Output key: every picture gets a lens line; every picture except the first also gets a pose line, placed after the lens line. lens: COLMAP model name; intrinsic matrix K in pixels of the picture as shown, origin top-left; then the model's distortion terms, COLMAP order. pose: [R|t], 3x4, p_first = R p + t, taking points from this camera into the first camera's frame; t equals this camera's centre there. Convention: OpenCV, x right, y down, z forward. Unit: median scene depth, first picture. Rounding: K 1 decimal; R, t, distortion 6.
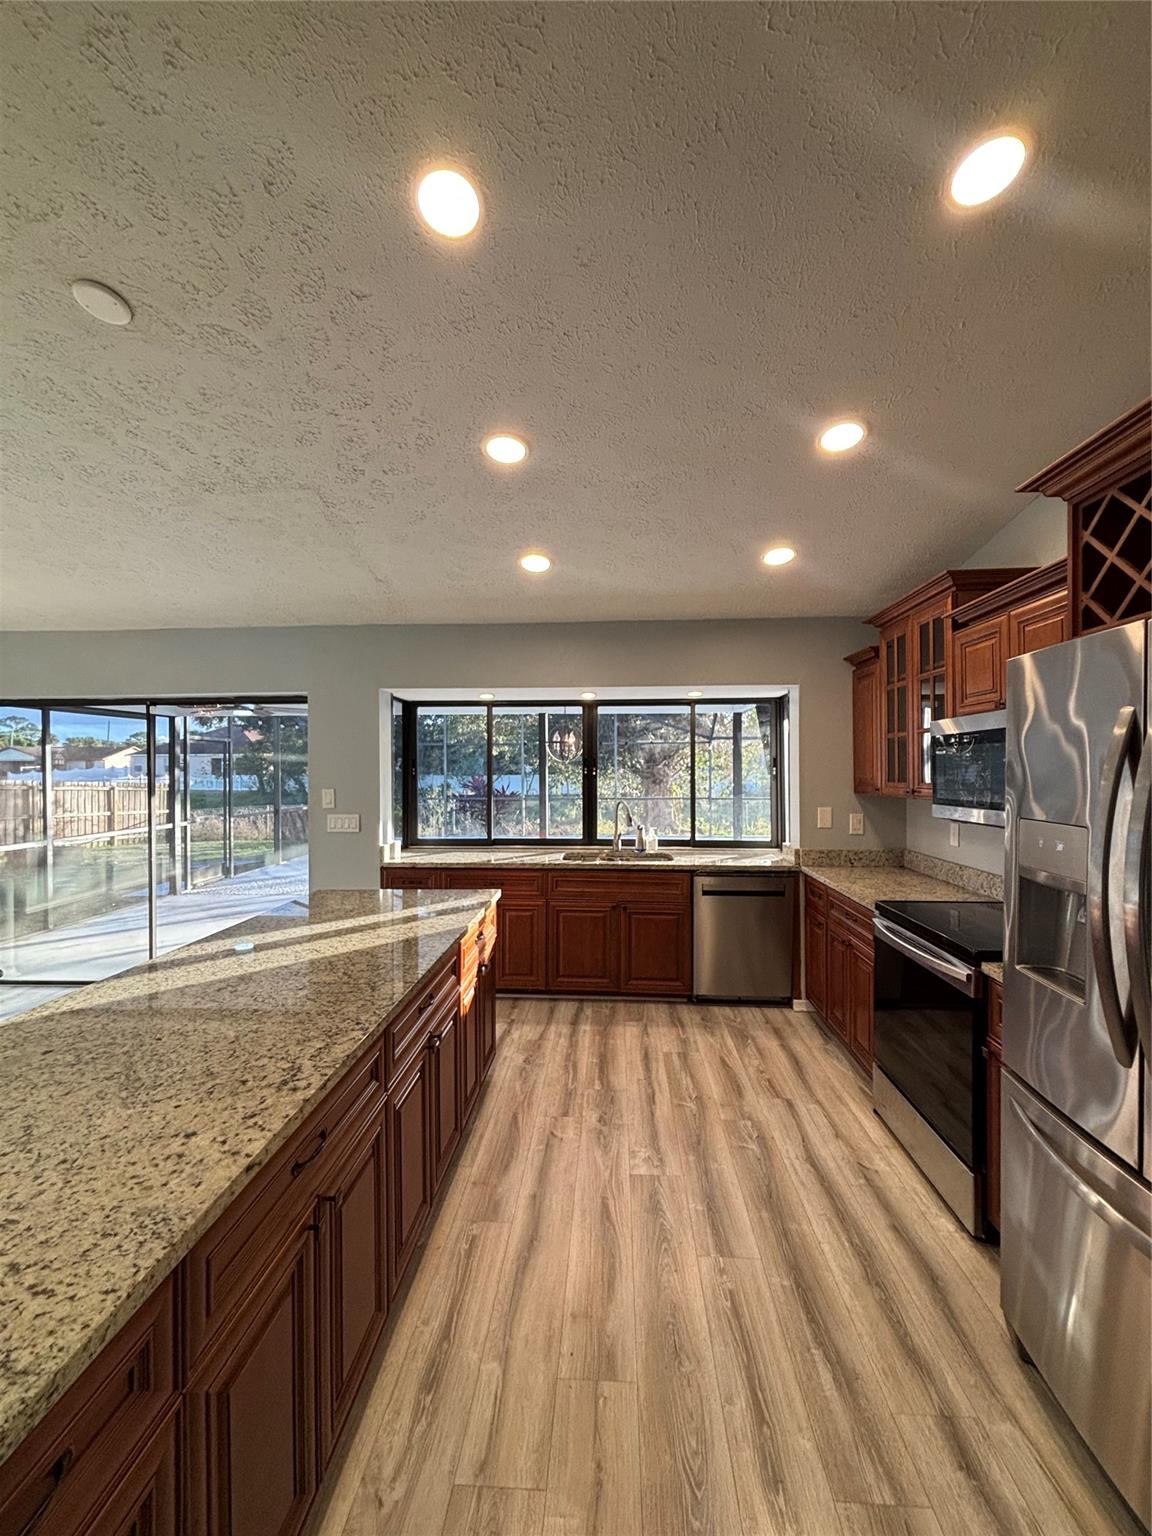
lens RADIAL K [[623.7, 0, 576.0], [0, 623.7, 766.9], [0, 0, 1]] dist [0.000366, -0.000281]
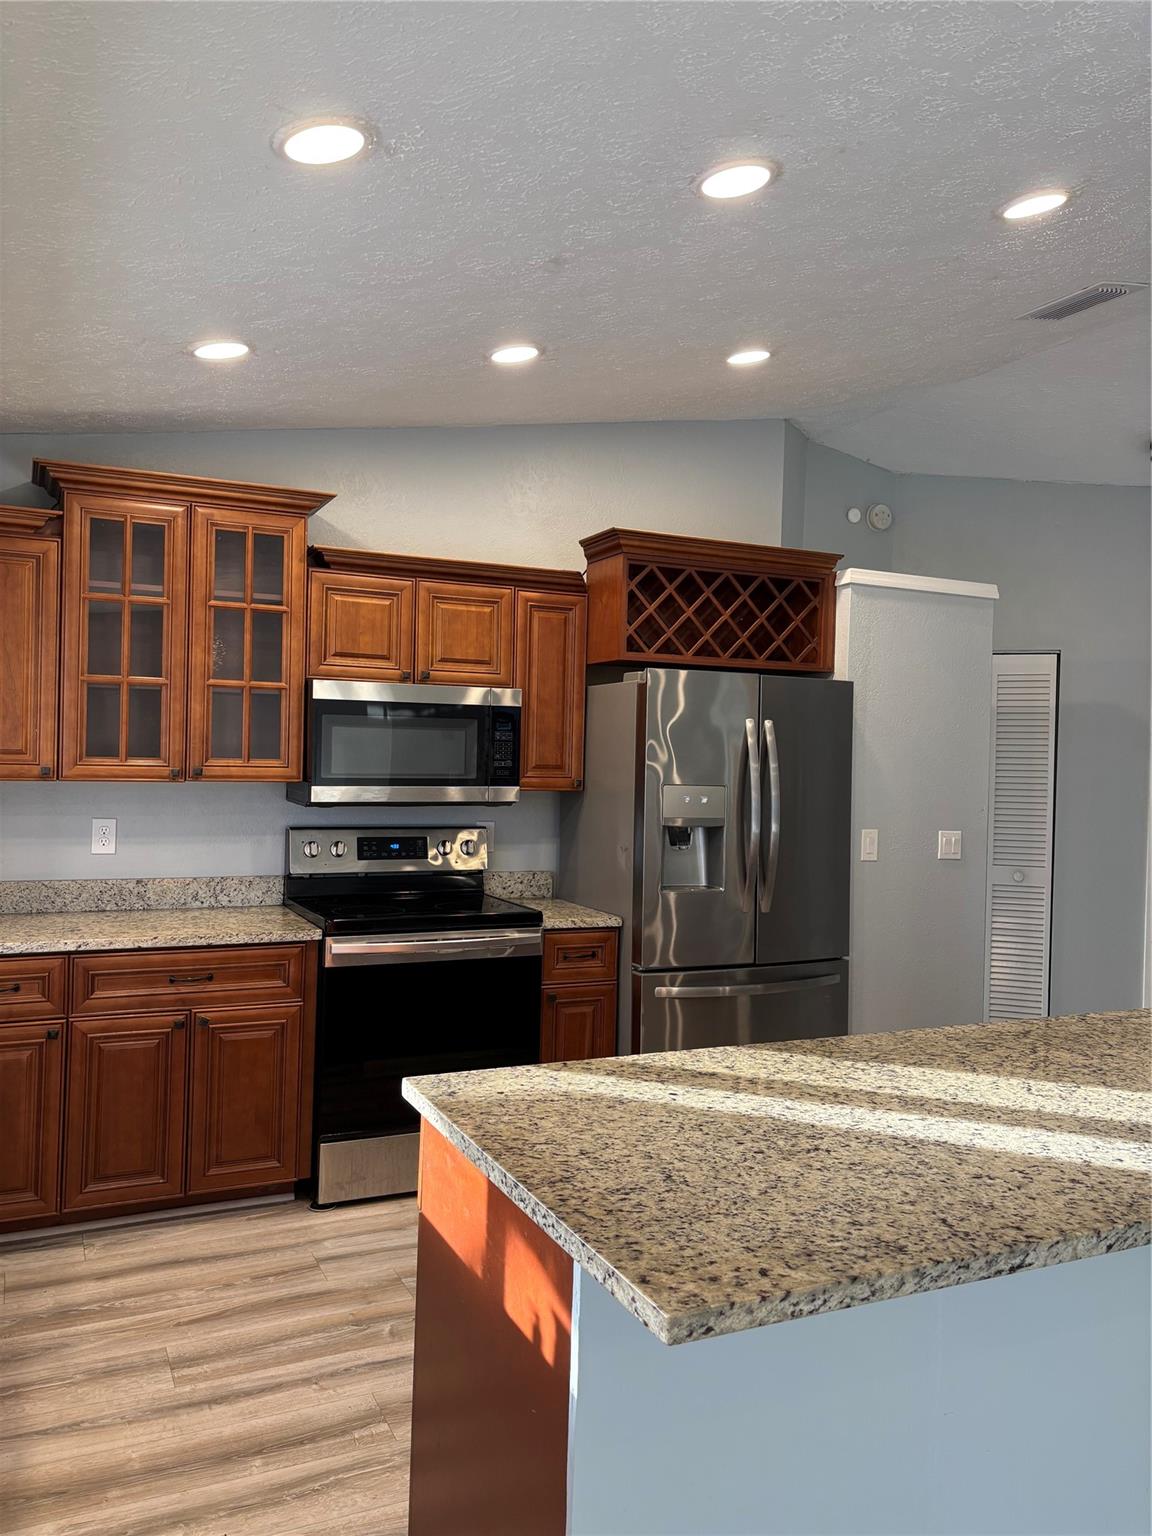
lens RADIAL K [[1156.2, 0, 566.1], [0, 1156.2, 767.0], [0, 0, 1]] dist [0.041947, -0.041341]
pose [[-0.479811, -0.019968, 0.877145, -0.725609], [-0.027058, 0.999602, 0.007955, 0.013475], [-0.876955, -0.019918, -0.480160, 1.214443]]
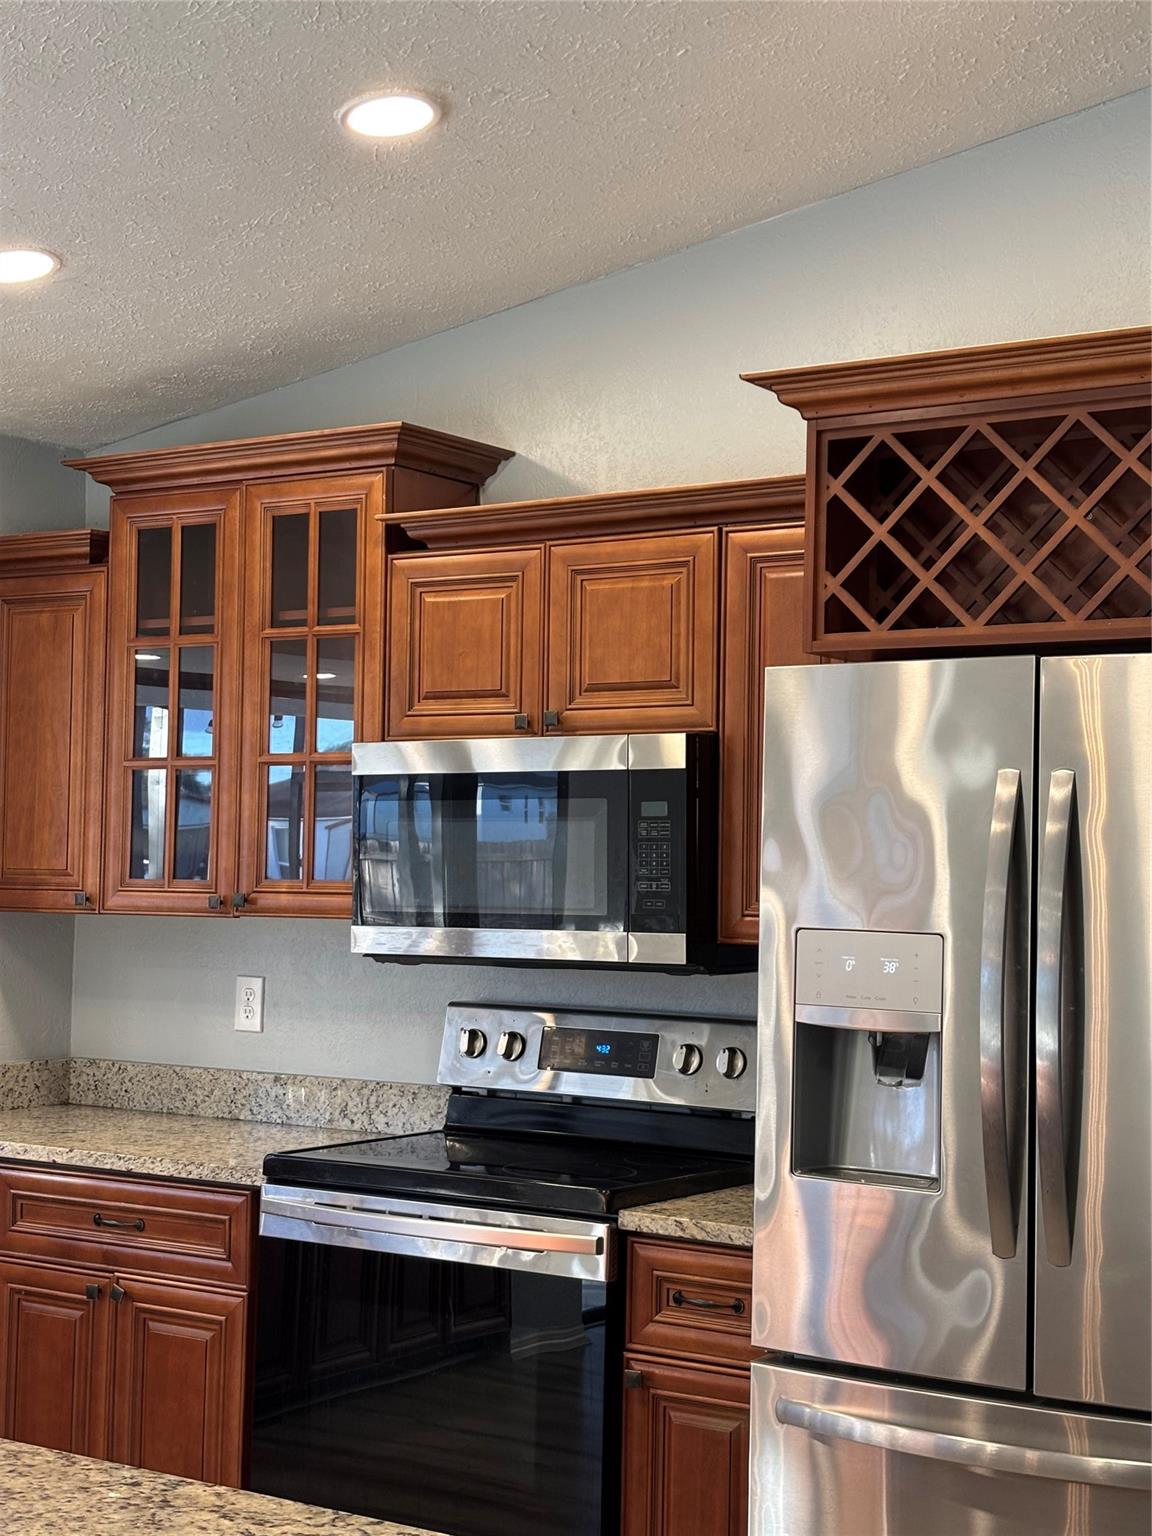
lens RADIAL K [[2296.1, 0, 544.4], [0, 2296.1, 760.3], [0, 0, 1]] dist [0.147389, 0.000000]
pose [[0.500520, 0.055034, 0.863974, -0.690778], [-0.022351, 0.998466, -0.050653, 0.018389], [-0.865437, 0.006042, 0.500982, 0.038429]]
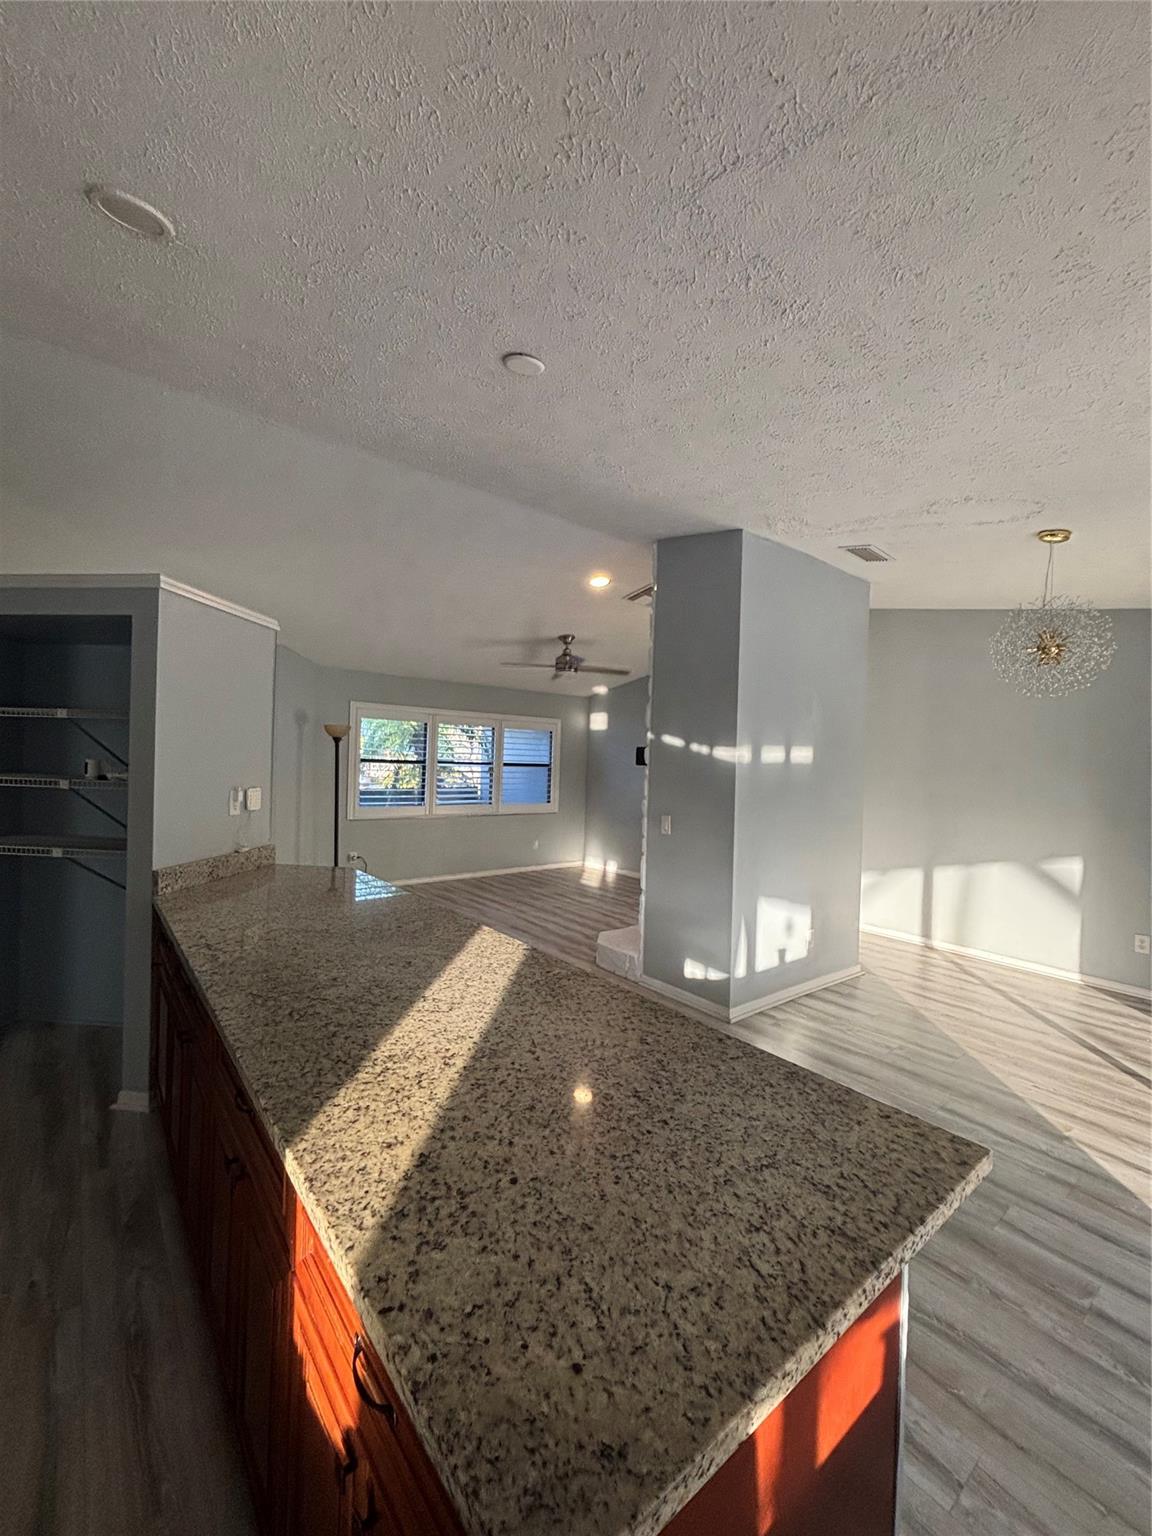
lens RADIAL K [[623.7, 0, 580.3], [0, 623.7, 765.9], [0, 0, 1]] dist [0.000366, -0.000281]
pose [[-0.735663, -0.013038, -0.677222, -0.027828], [-0.028475, 0.999526, 0.011688, -0.003334], [0.676749, 0.027882, -0.735686, 1.086997]]
